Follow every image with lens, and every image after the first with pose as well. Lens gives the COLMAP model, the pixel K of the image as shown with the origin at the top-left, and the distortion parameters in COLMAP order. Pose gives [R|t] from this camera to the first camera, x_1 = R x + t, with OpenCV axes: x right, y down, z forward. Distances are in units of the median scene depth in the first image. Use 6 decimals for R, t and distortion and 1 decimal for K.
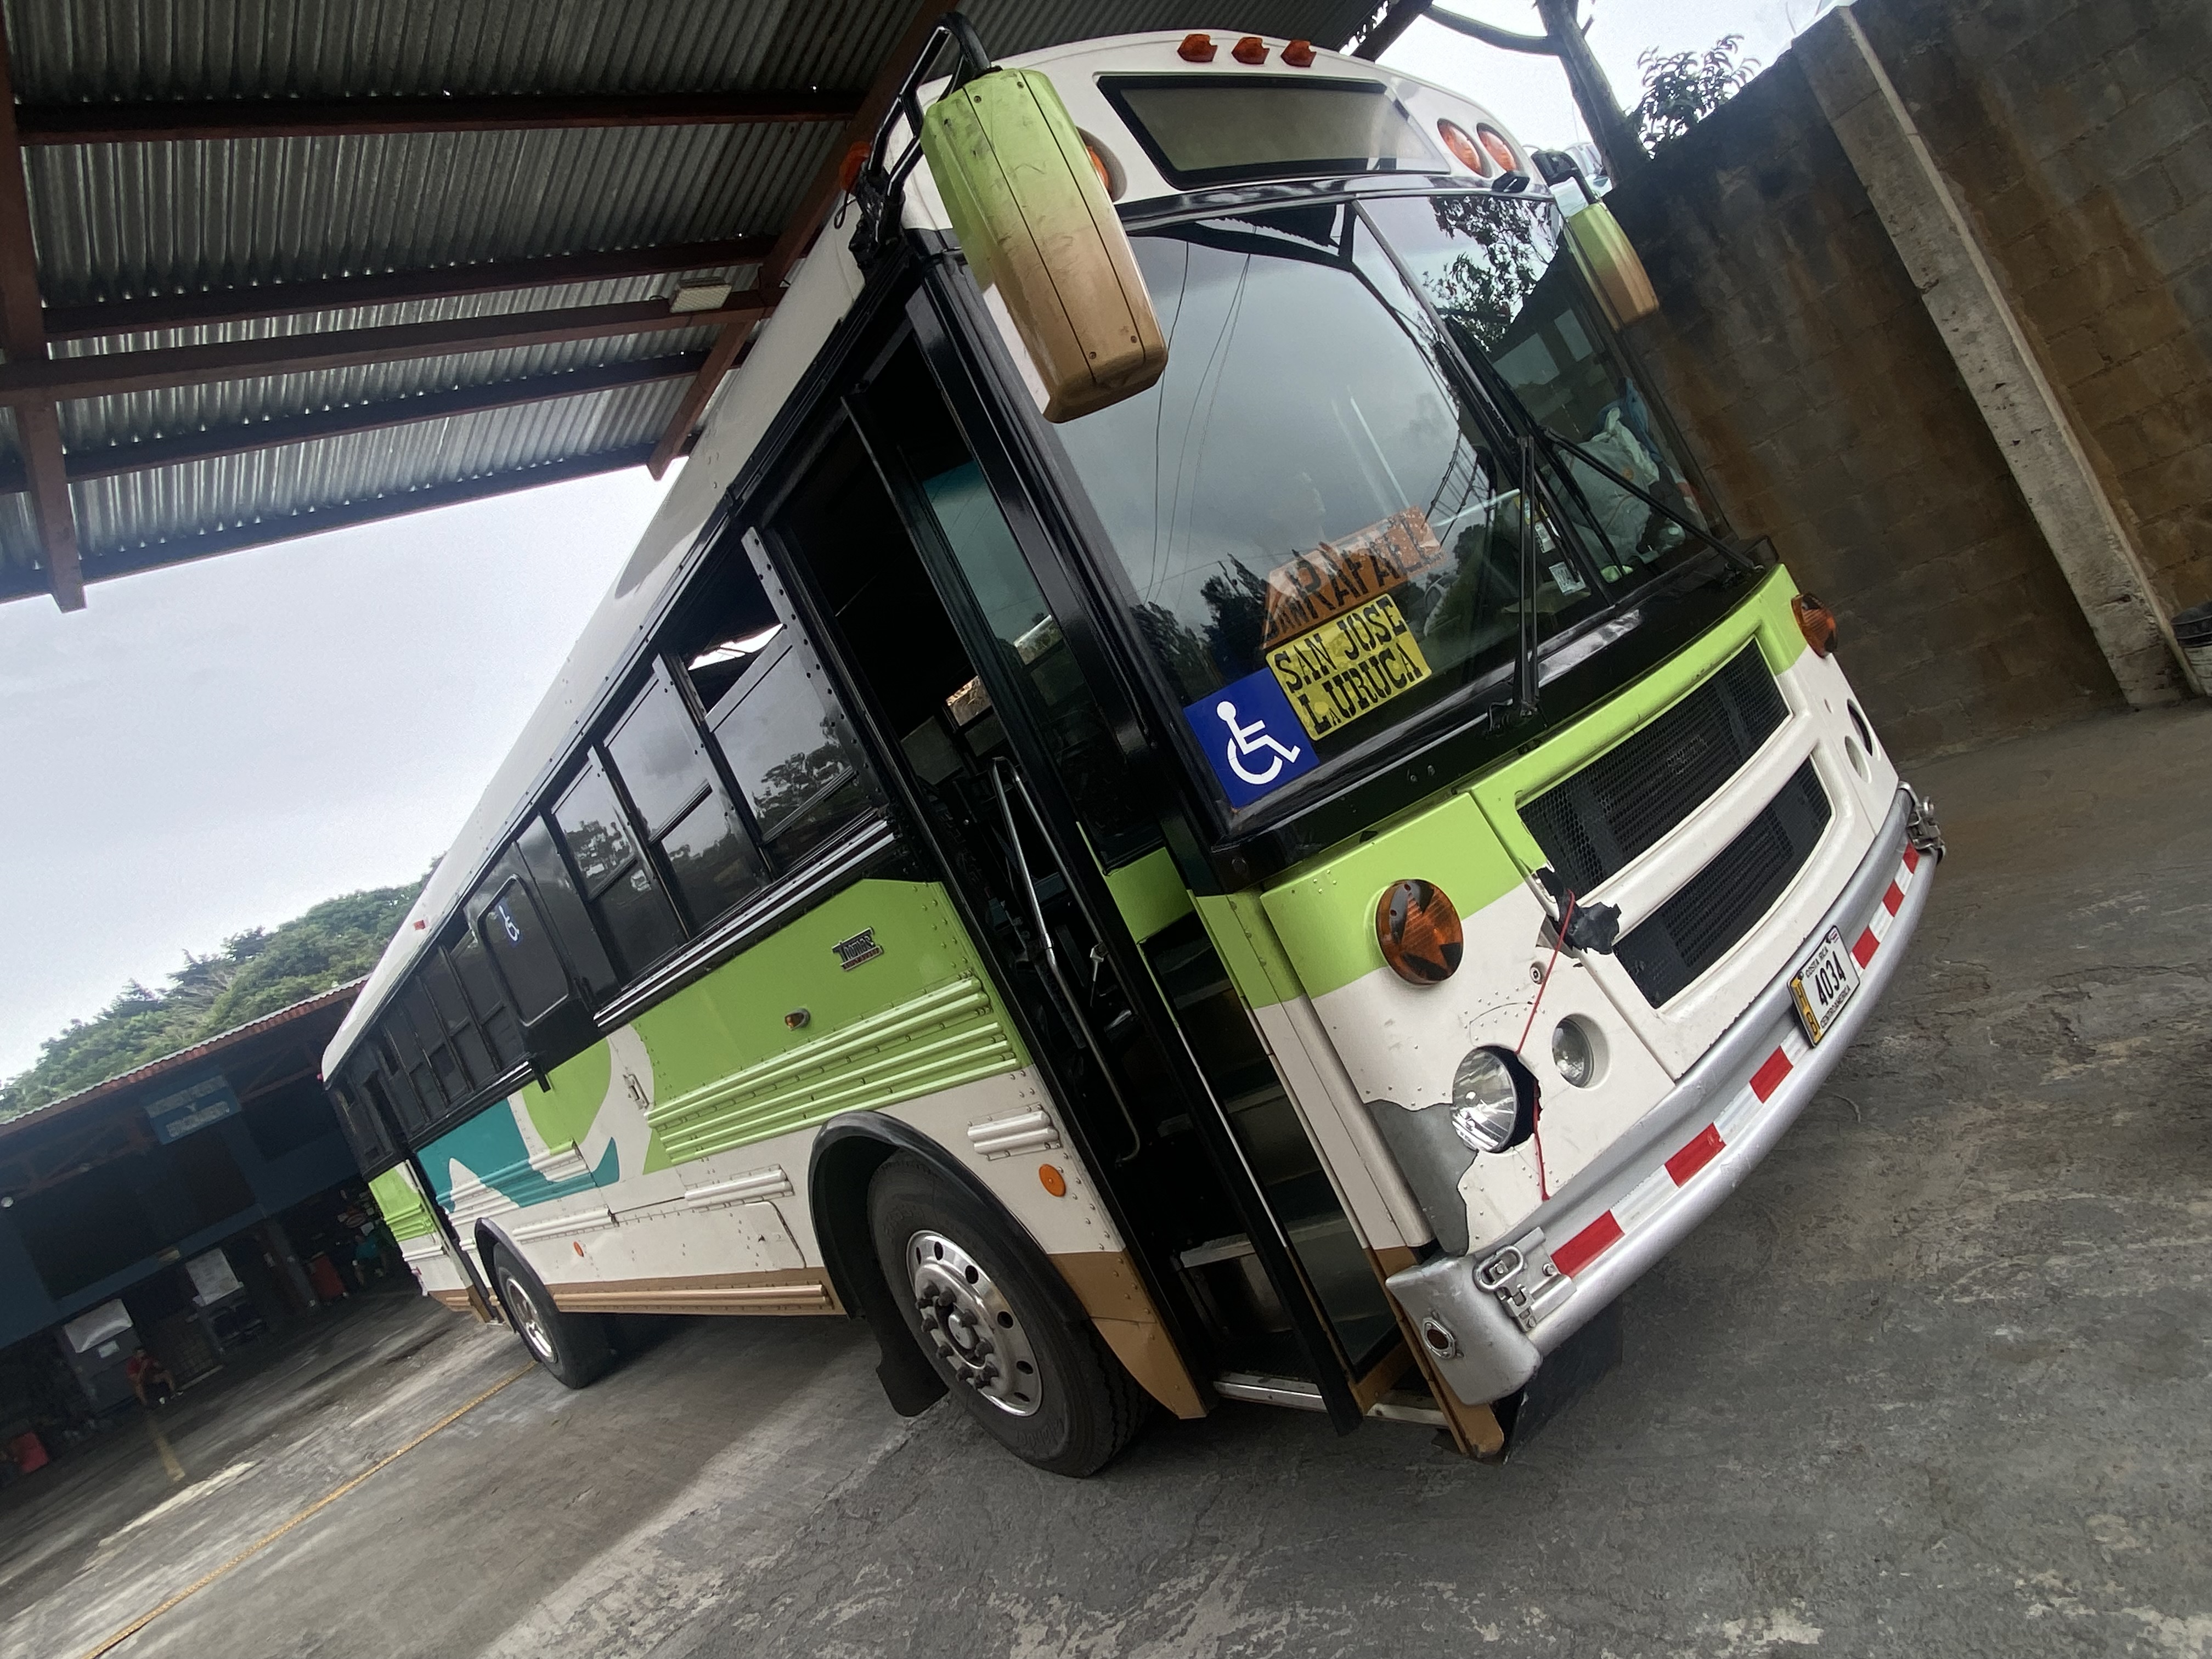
lens RADIAL K [[1249.7, 0, 1106.0], [0, 1249.7, 829.5], [0, 0, 1]] dist [0.069713, -0.081432]
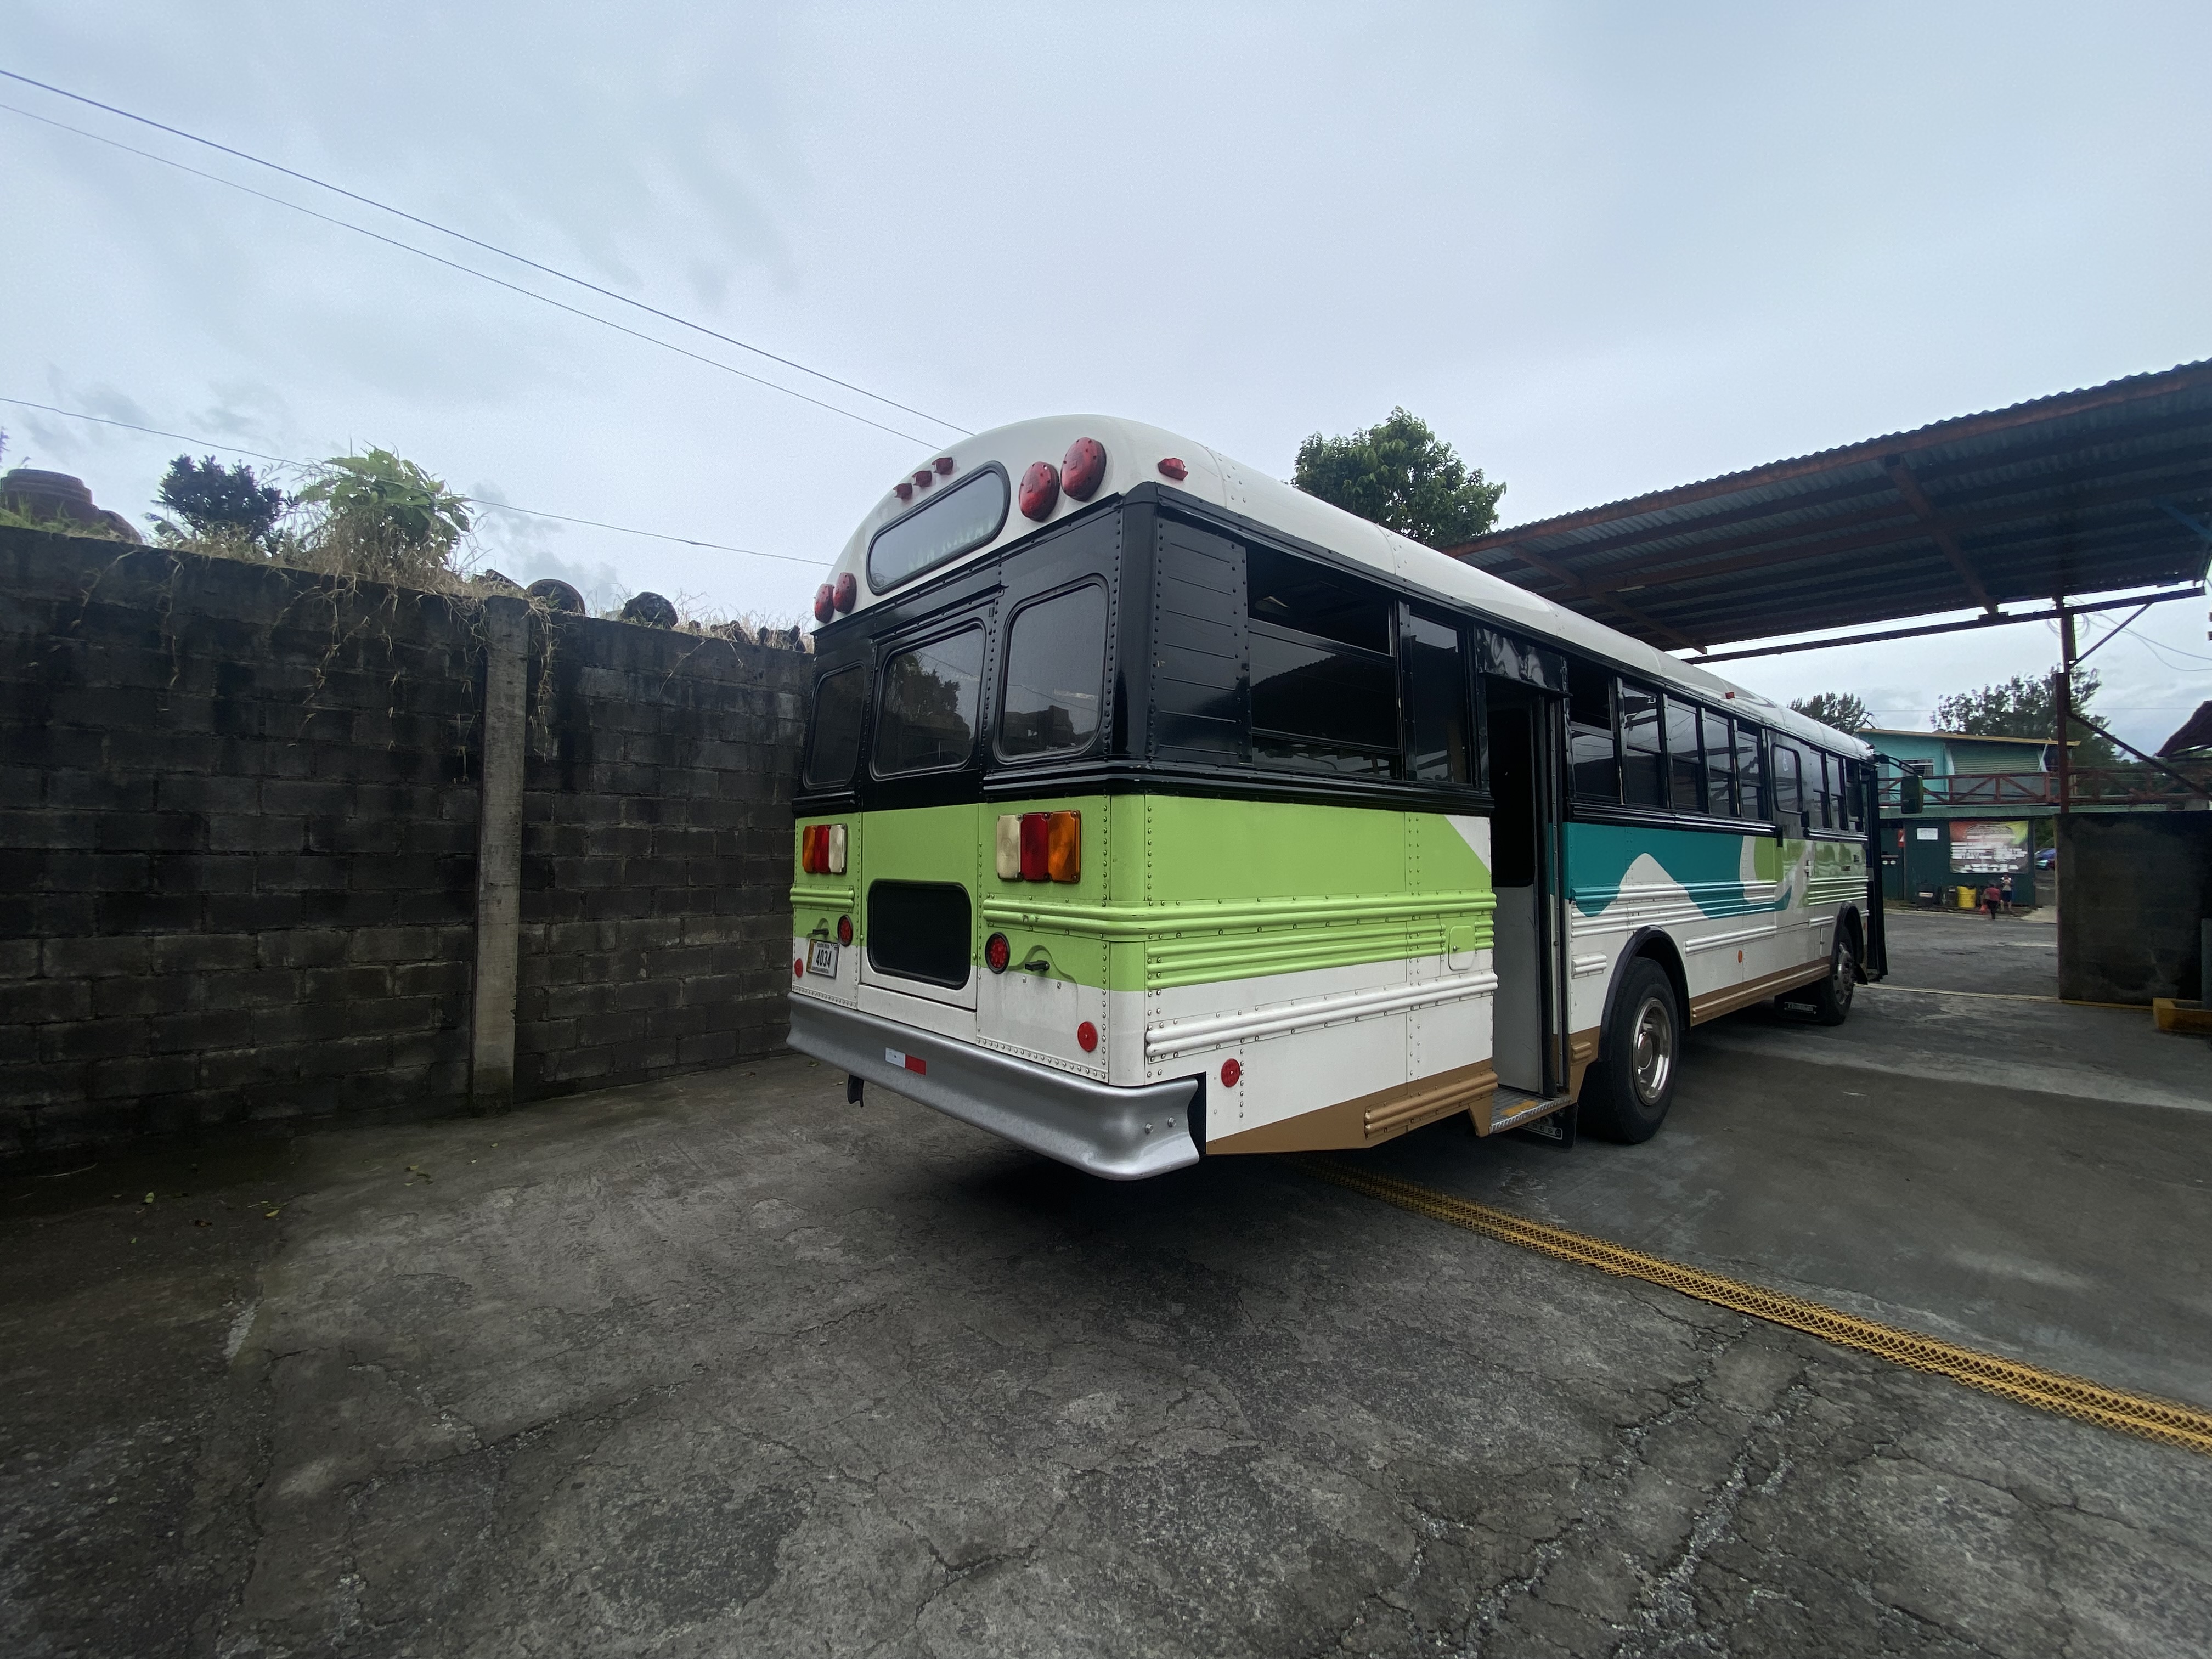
lens RADIAL K [[897.0, 0, 1100.9], [0, 897.0, 832.3], [0, 0, 1]] dist [0.020734, -0.021620]
pose [[-0.038724, 0.470459, 0.881572, -1.916530], [-0.001764, 0.882200, -0.470871, 0.983207], [-0.999248, -0.019789, -0.033332, 2.525461]]
